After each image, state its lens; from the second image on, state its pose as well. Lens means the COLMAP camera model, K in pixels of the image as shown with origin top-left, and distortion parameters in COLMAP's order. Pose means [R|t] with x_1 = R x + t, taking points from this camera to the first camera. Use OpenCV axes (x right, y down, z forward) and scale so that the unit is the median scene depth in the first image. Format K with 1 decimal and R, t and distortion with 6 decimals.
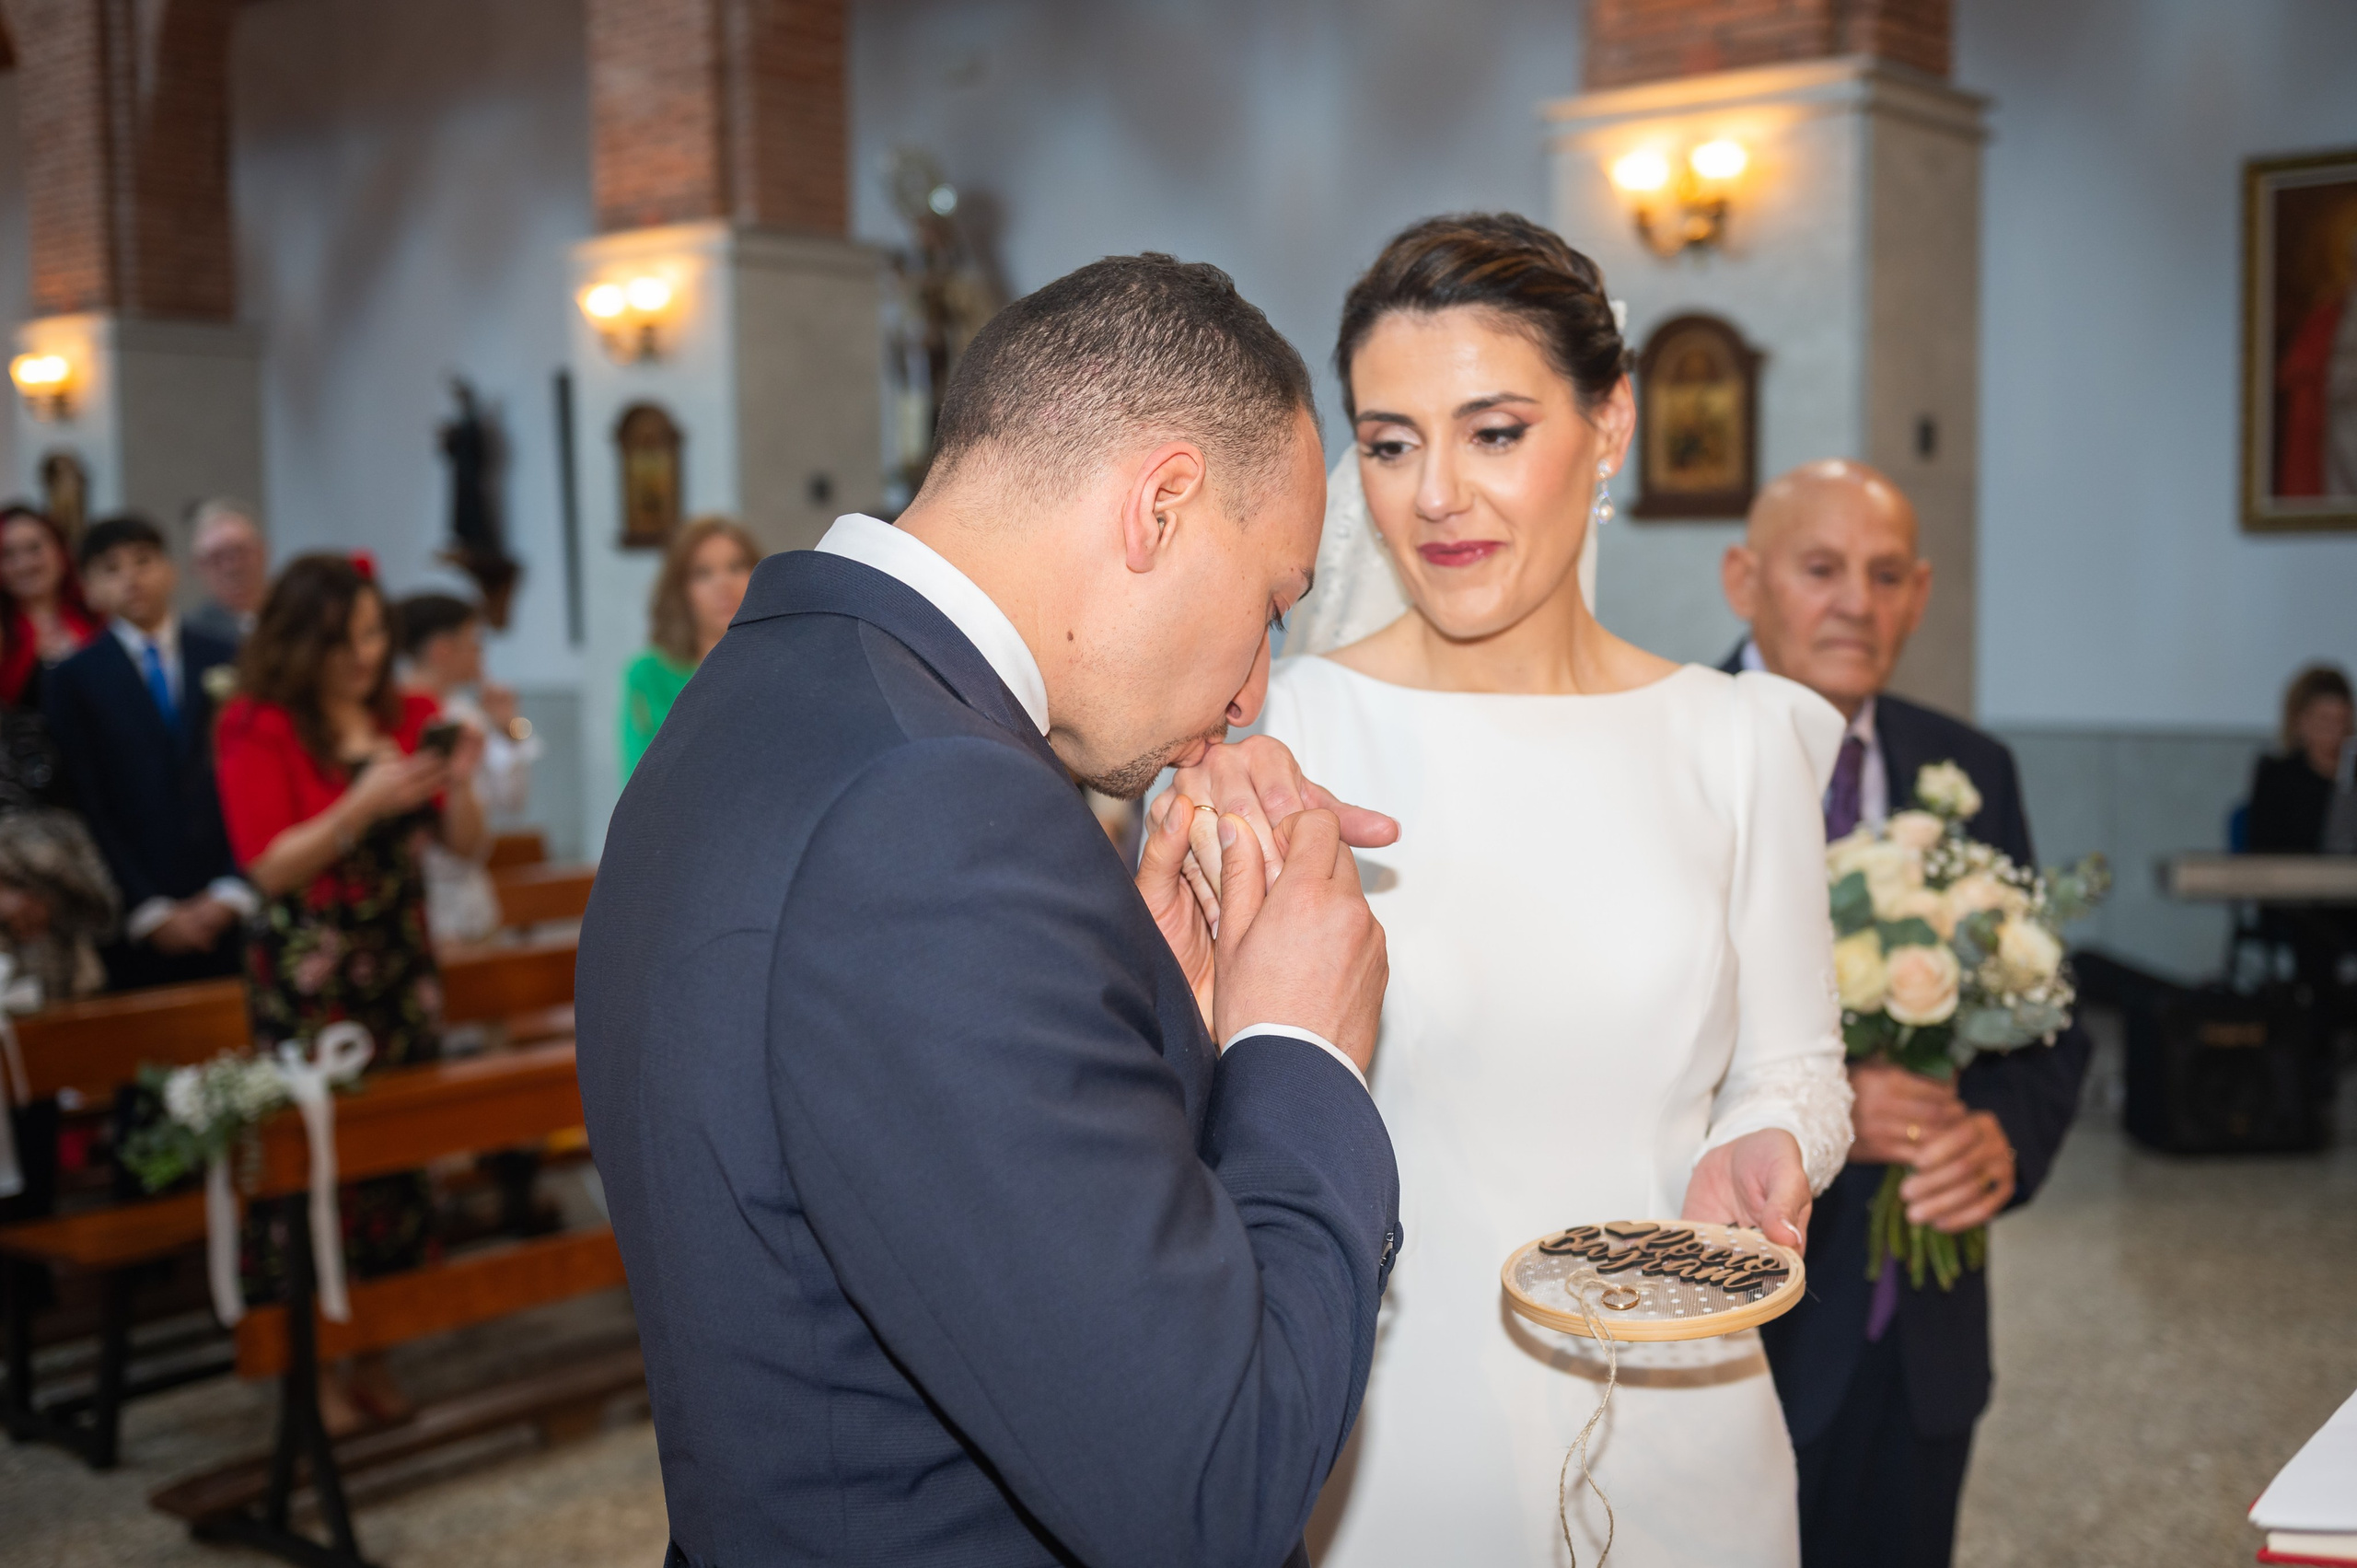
lens RADIAL K [[2657.4, 0, 1188.4], [0, 2657.4, 782.8], [0, 0, 1]] dist [-0.005084, 0.004288]
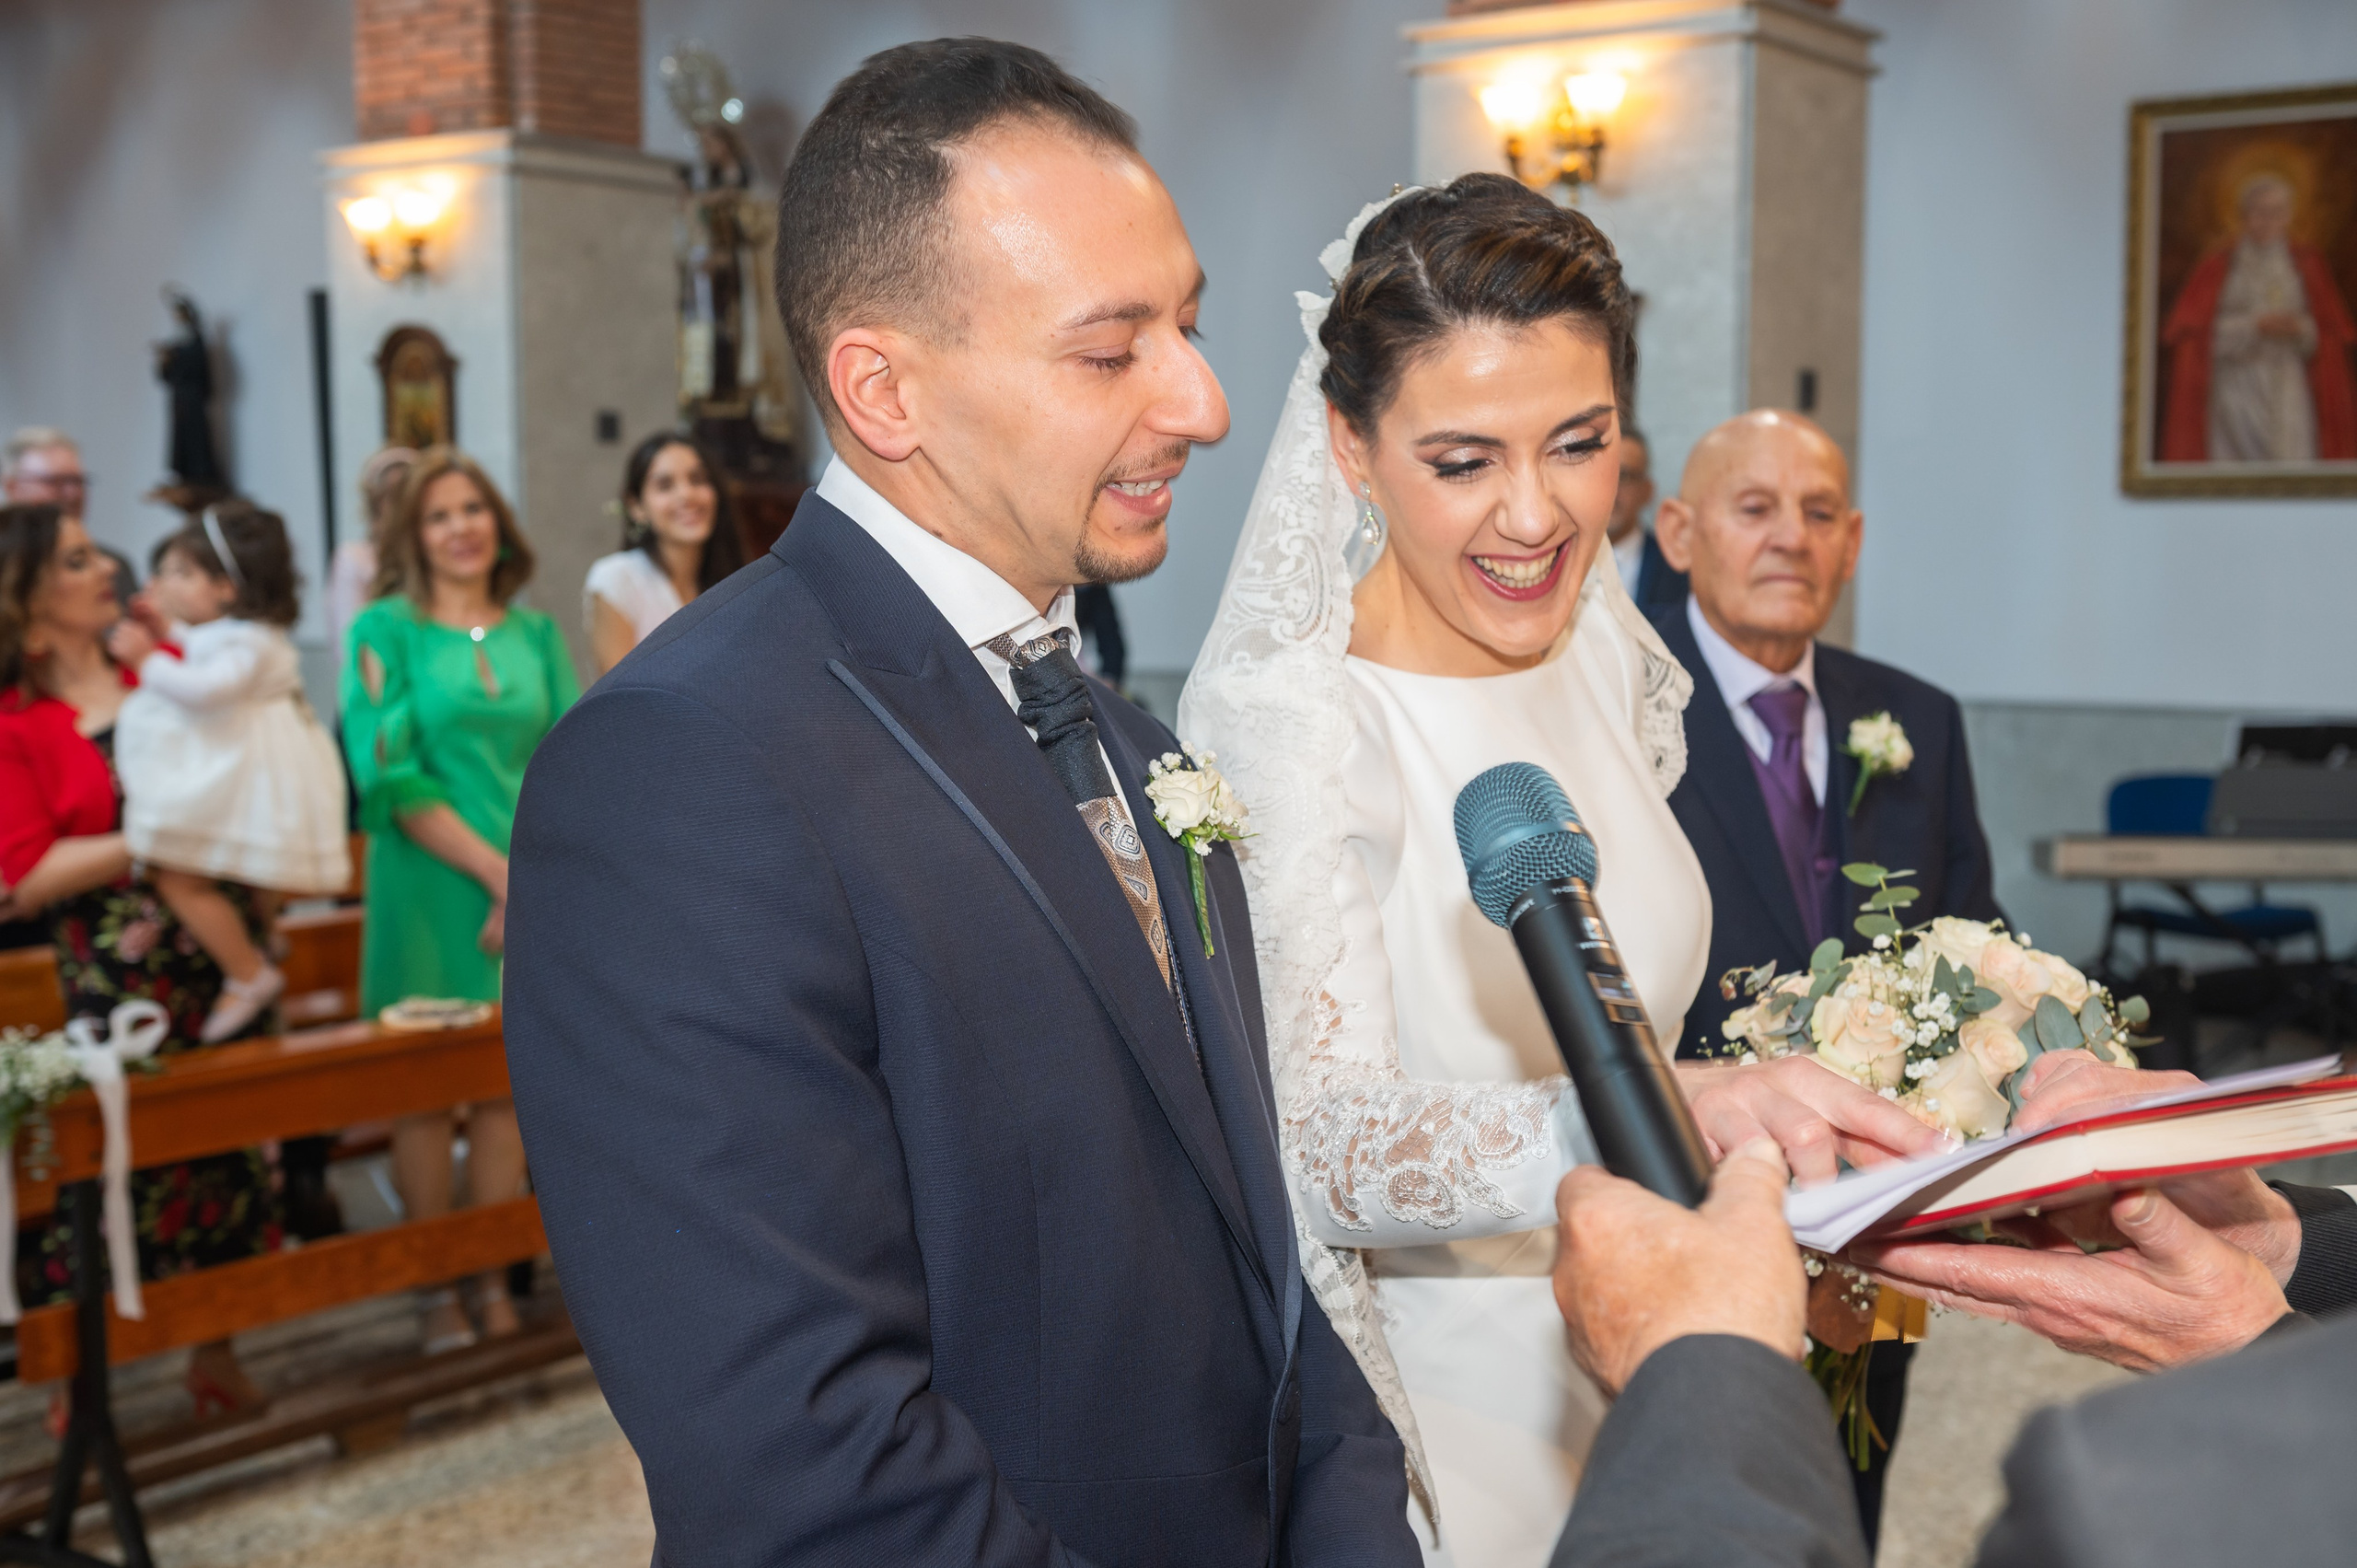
lens RADIAL K [[2906.0, 0, 1178.5], [0, 2906.0, 803.4], [0, 0, 1]] dist [0.023386, -0.039933]
pose [[0.997187, 0.007341, 0.074599, -0.022982], [-0.008539, 0.999839, 0.015750, 0.002896], [-0.074471, -0.016343, 0.997089, -0.020892]]
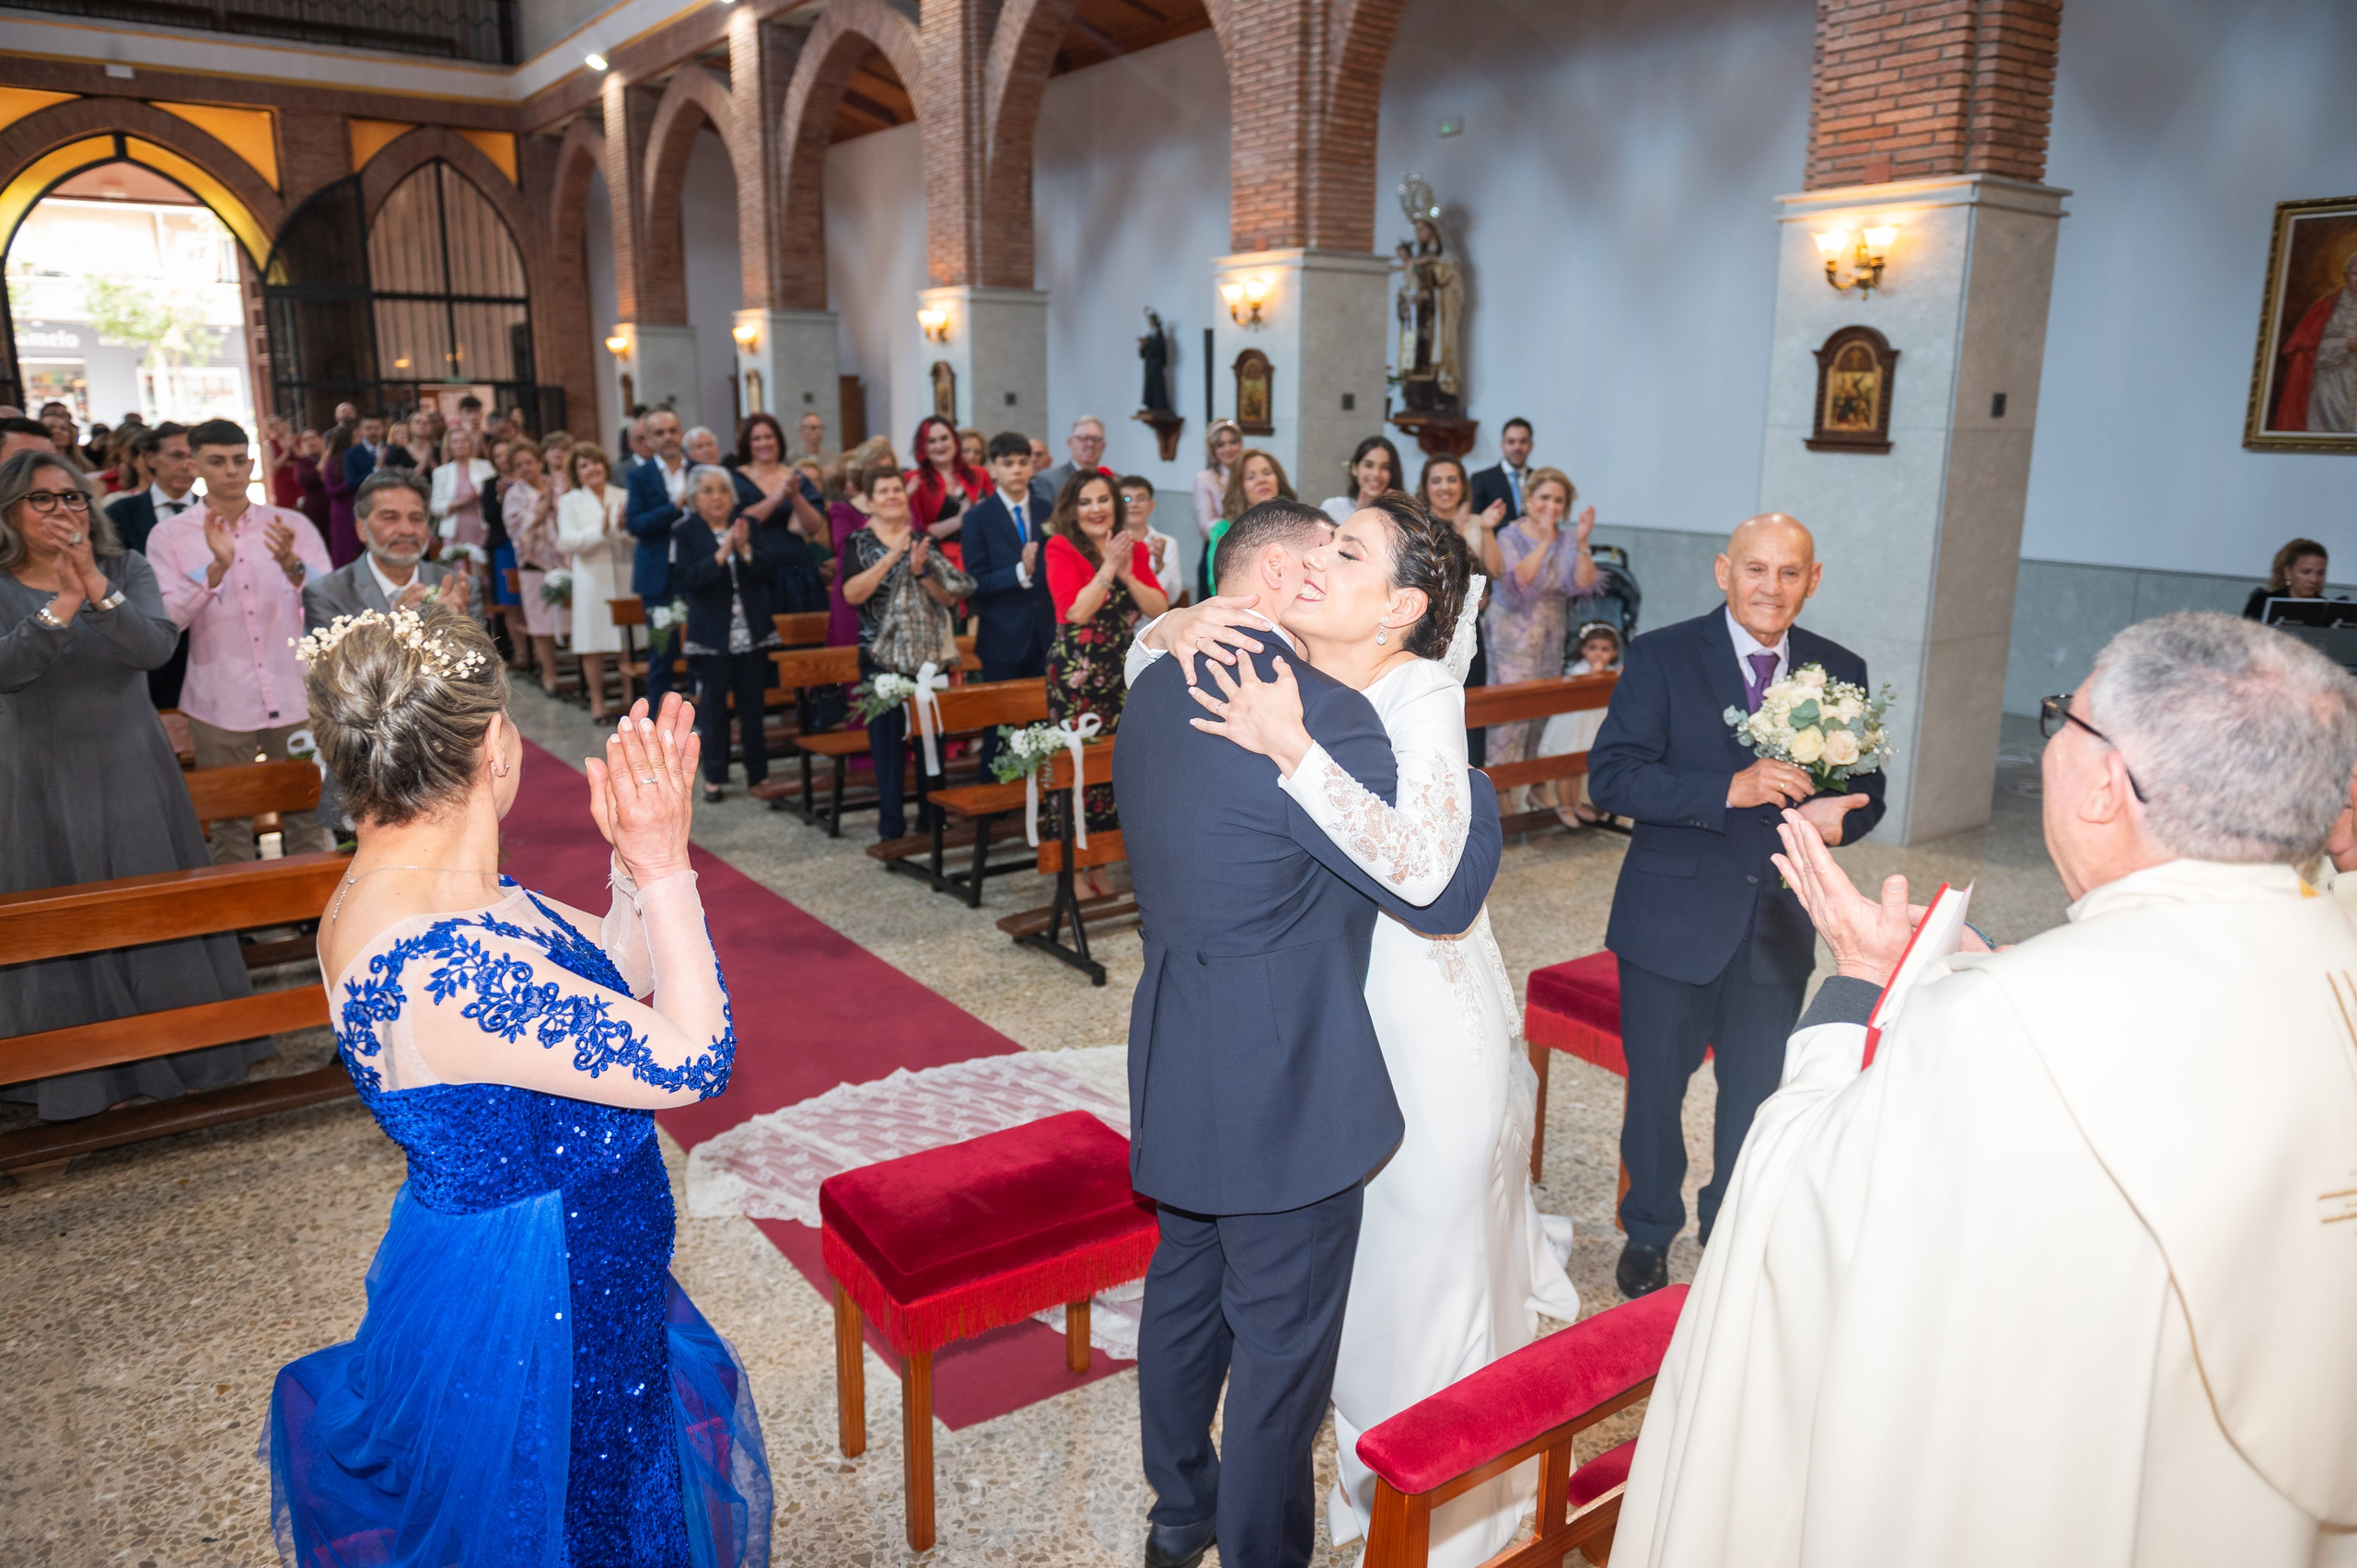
lens RADIAL K [[1633.4, 0, 1178.5], [0, 1633.4, 784.0], [0, 0, 1]] dist [-0.001989, 0.001173]
pose [[0.969157, 0.075179, -0.234696, 0.037663], [-0.037596, 0.986289, 0.160686, -0.041546], [0.243558, -0.146906, 0.958696, -0.151283]]
